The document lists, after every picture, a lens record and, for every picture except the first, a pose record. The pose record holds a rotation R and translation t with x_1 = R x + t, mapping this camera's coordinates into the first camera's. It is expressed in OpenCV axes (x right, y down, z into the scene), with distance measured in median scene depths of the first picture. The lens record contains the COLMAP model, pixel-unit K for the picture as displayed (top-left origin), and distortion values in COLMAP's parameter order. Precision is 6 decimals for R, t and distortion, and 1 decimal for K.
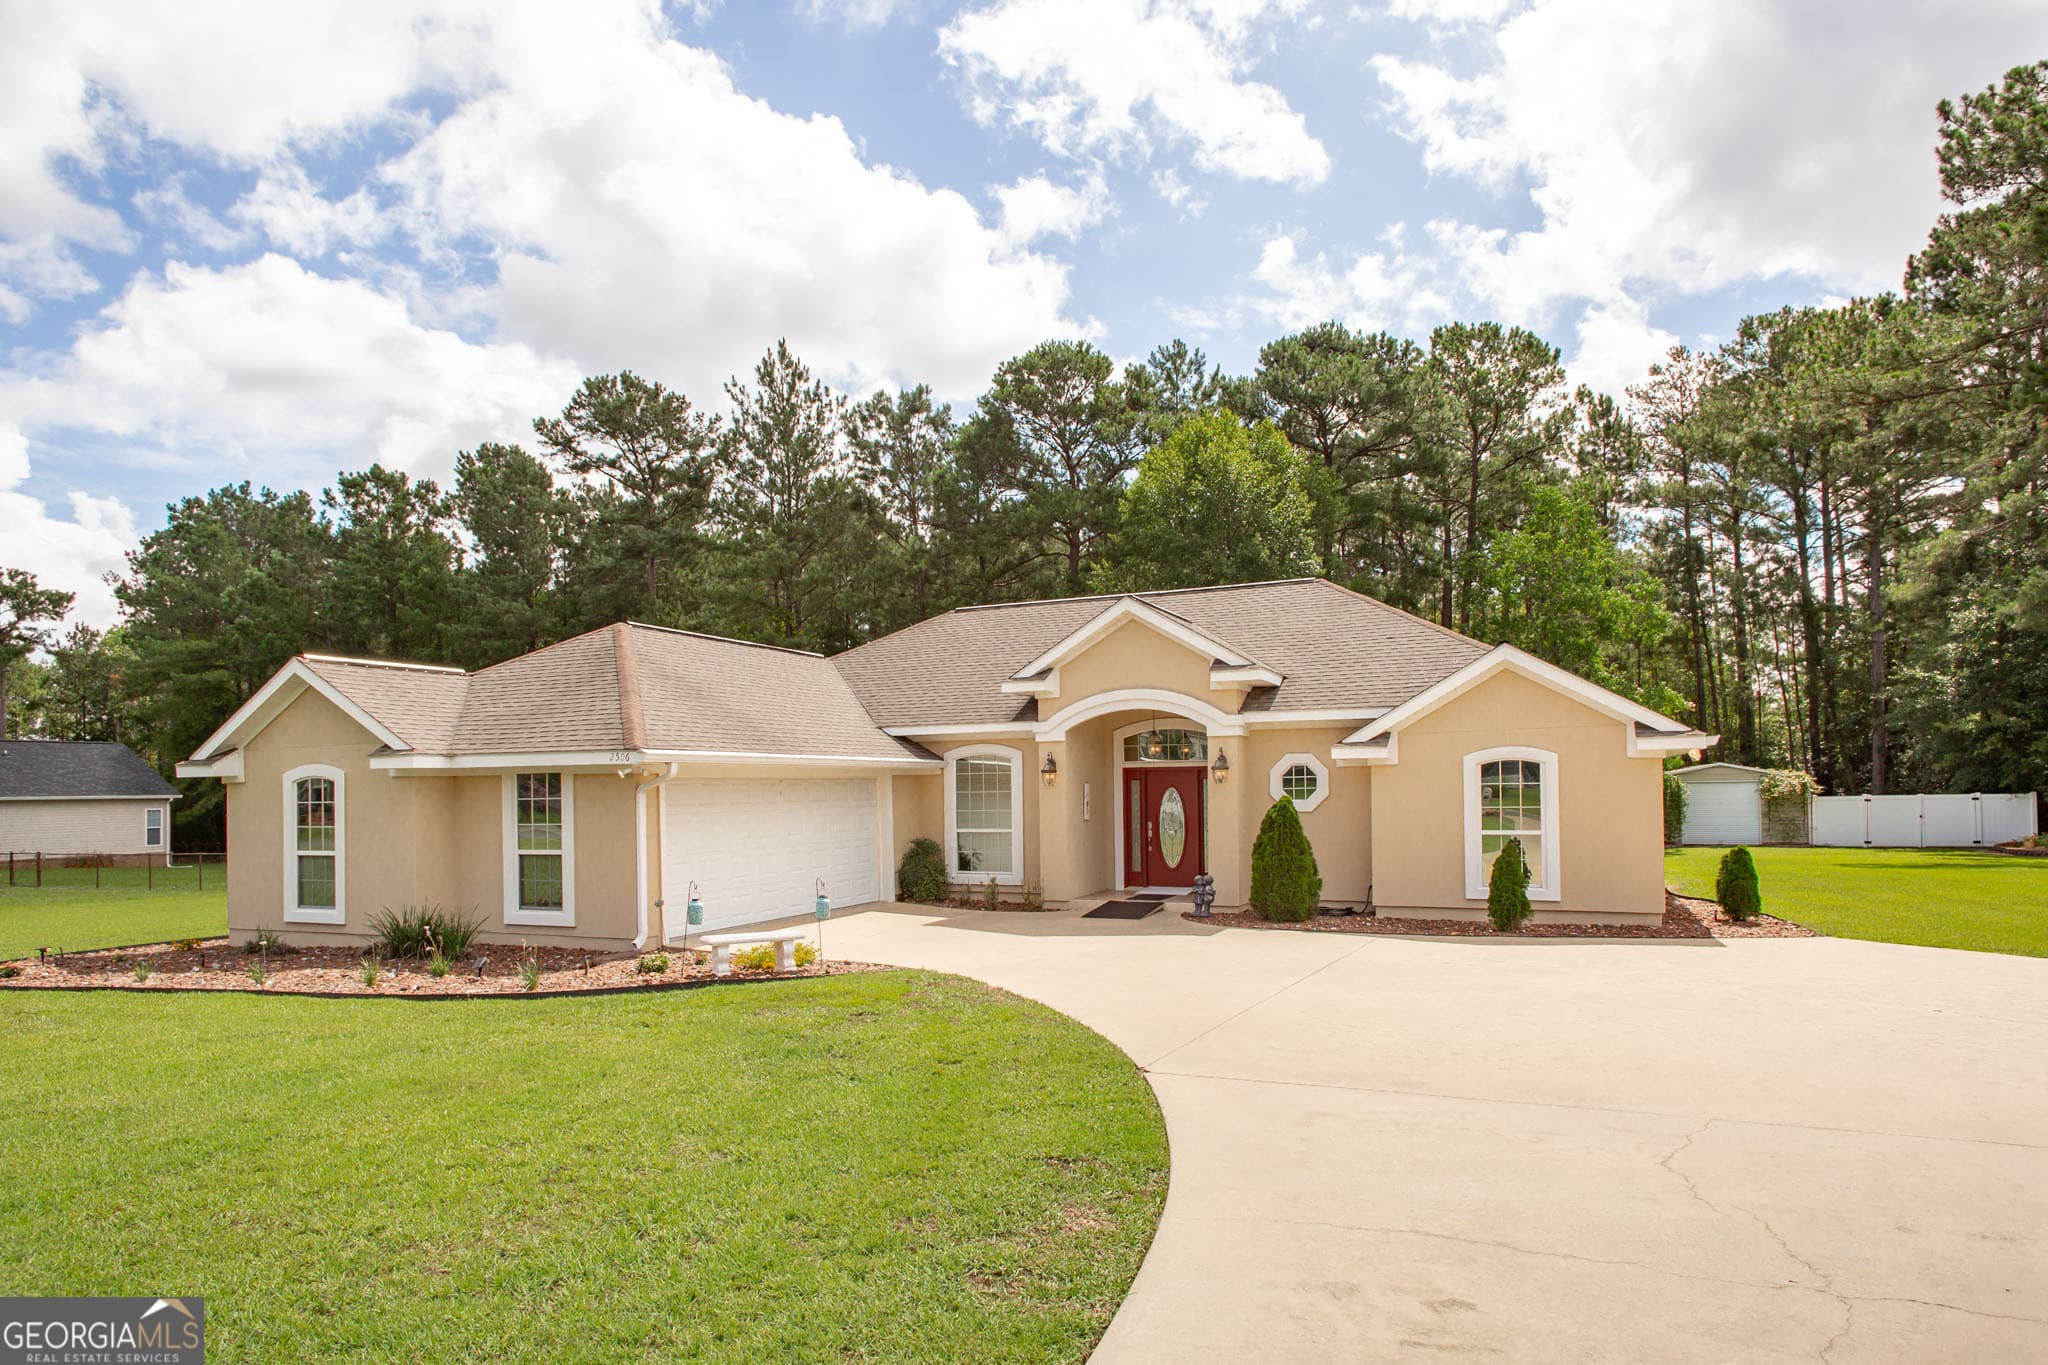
lens RADIAL K [[1278.0, 0, 1006.0], [0, 1278.0, 745.3], [0, 0, 1]] dist [0.020174, -0.005119]
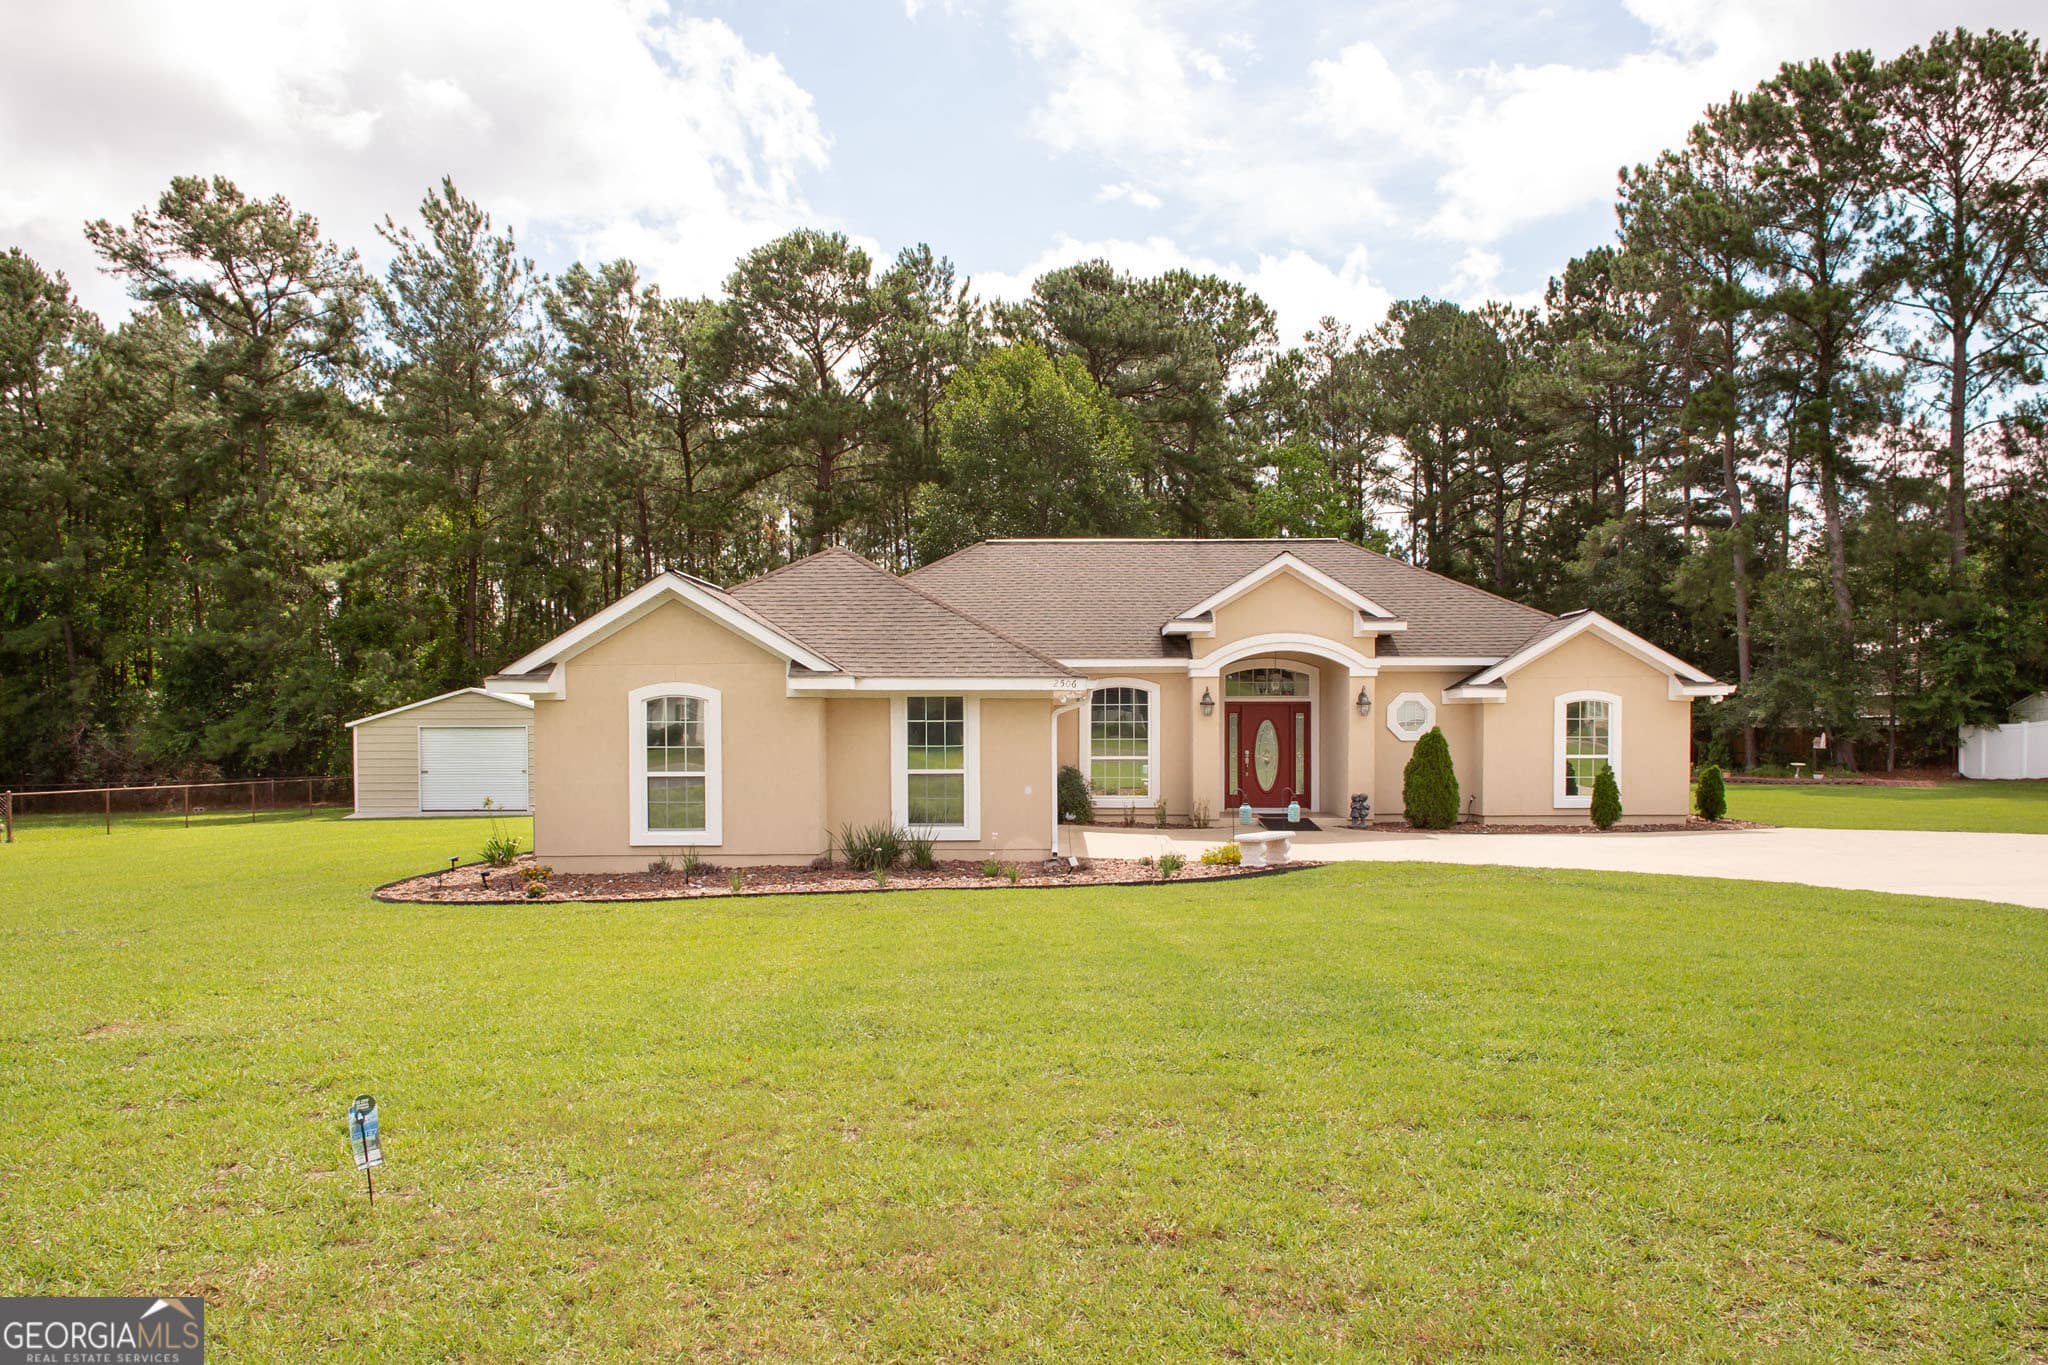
lens RADIAL K [[1536.3, 0, 1006.7], [0, 1536.3, 741.4], [0, 0, 1]] dist [0.010152, -0.005906]
pose [[0.903338, 0.007280, 0.428867, -0.355050], [-0.025106, 0.999039, 0.035922, 0.004726], [-0.428194, -0.043217, 0.902653, -0.071082]]
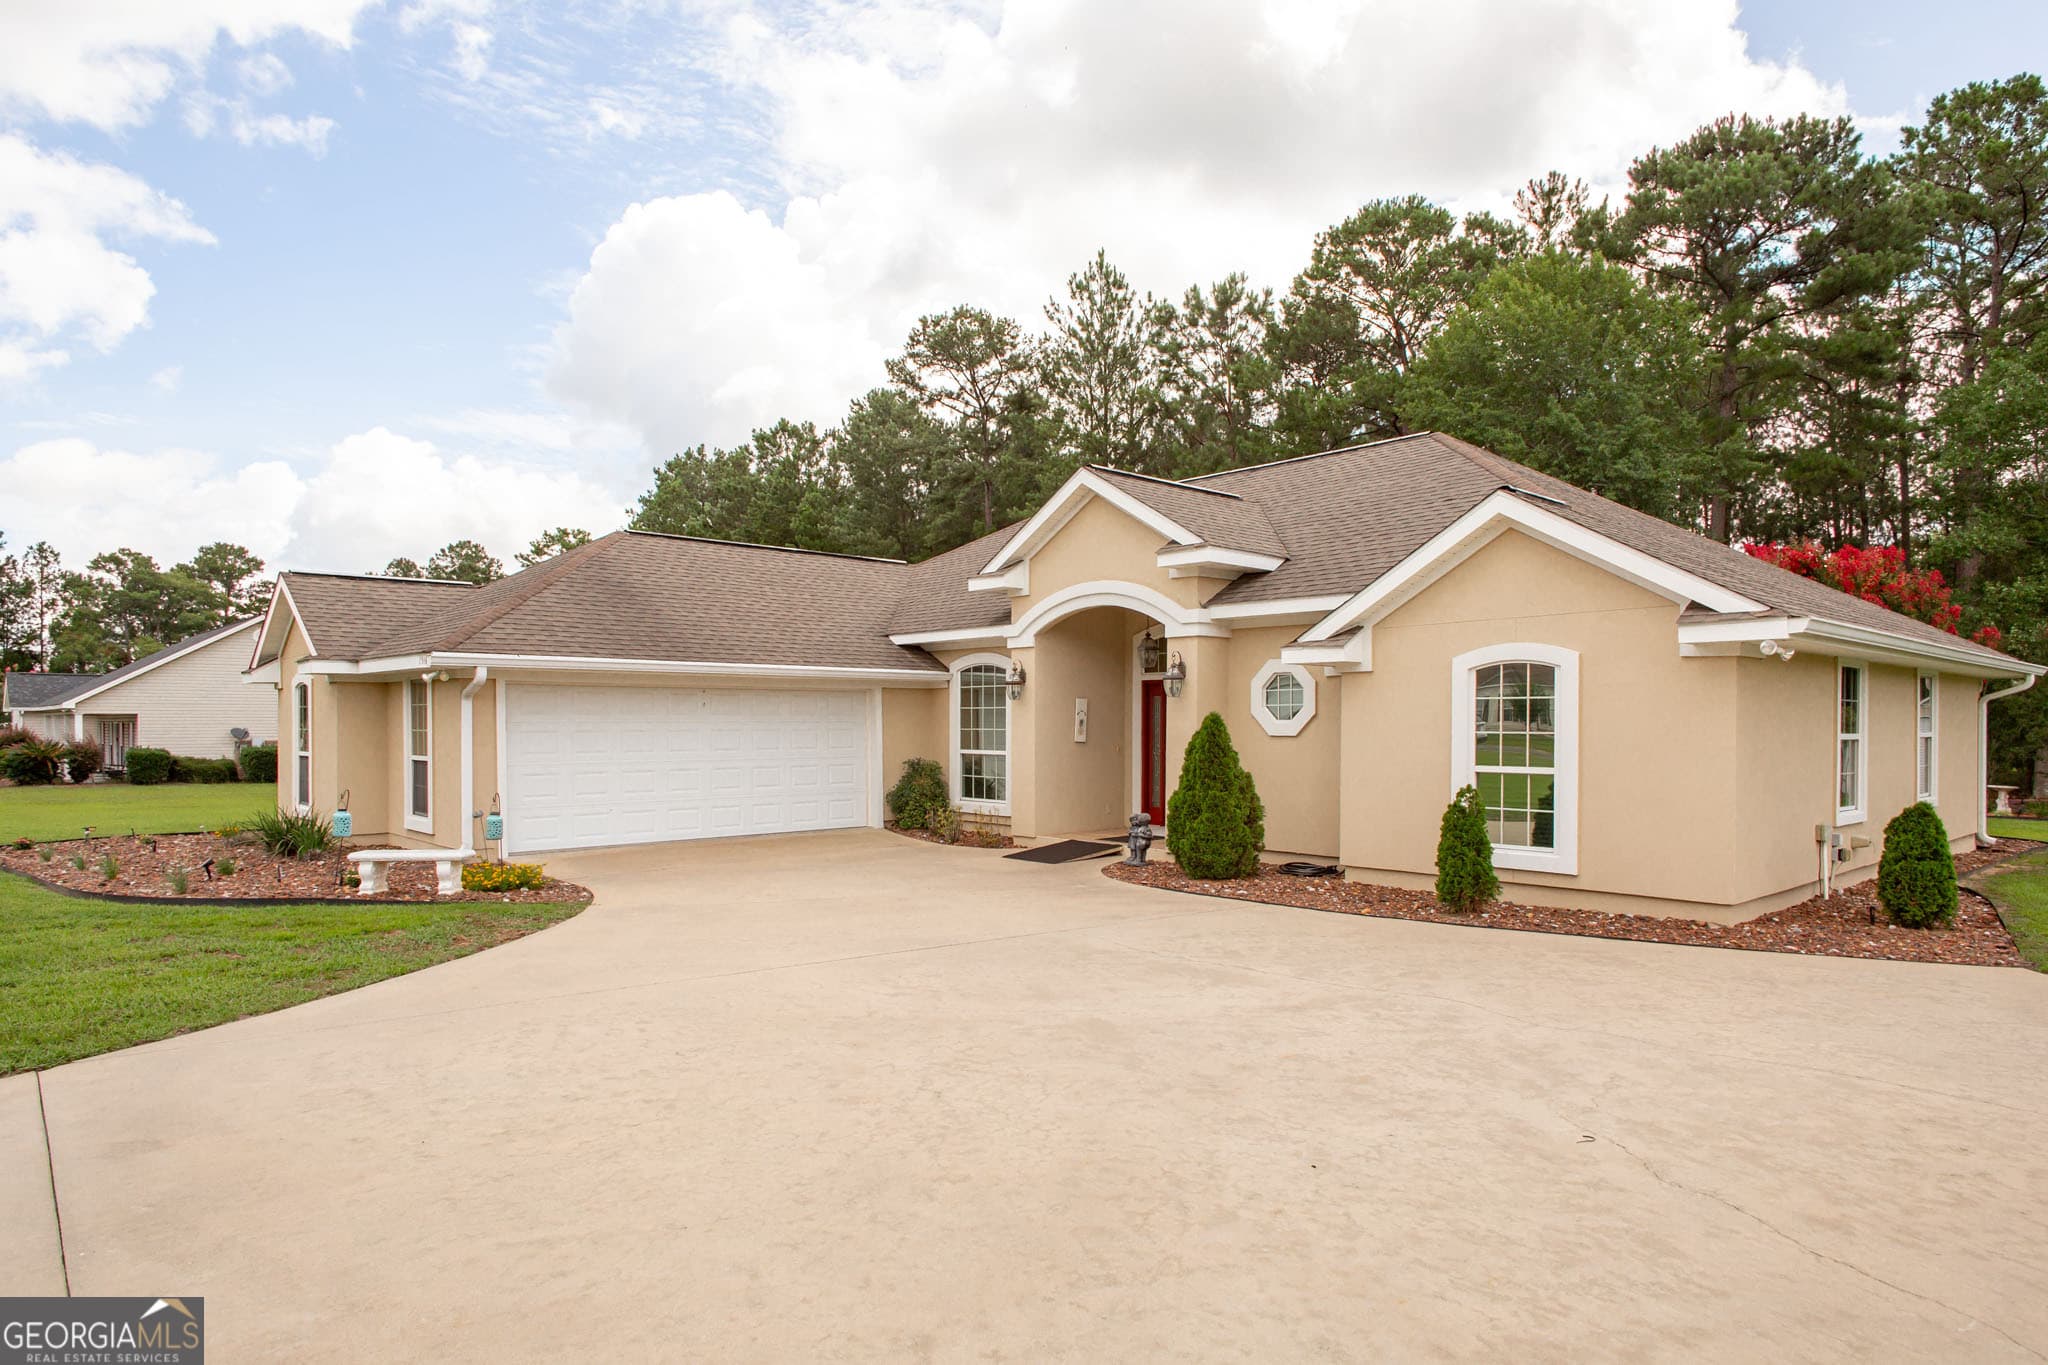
lens RADIAL K [[1262.4, 0, 951.6], [0, 1262.4, 669.4], [0, 0, 1]] dist [0.006912, 0.003338]
pose [[0.898402, -0.004648, -0.439149, 0.183148], [0.002775, 0.999984, -0.004906, 0.007696], [0.439165, 0.003189, 0.898401, 0.116705]]
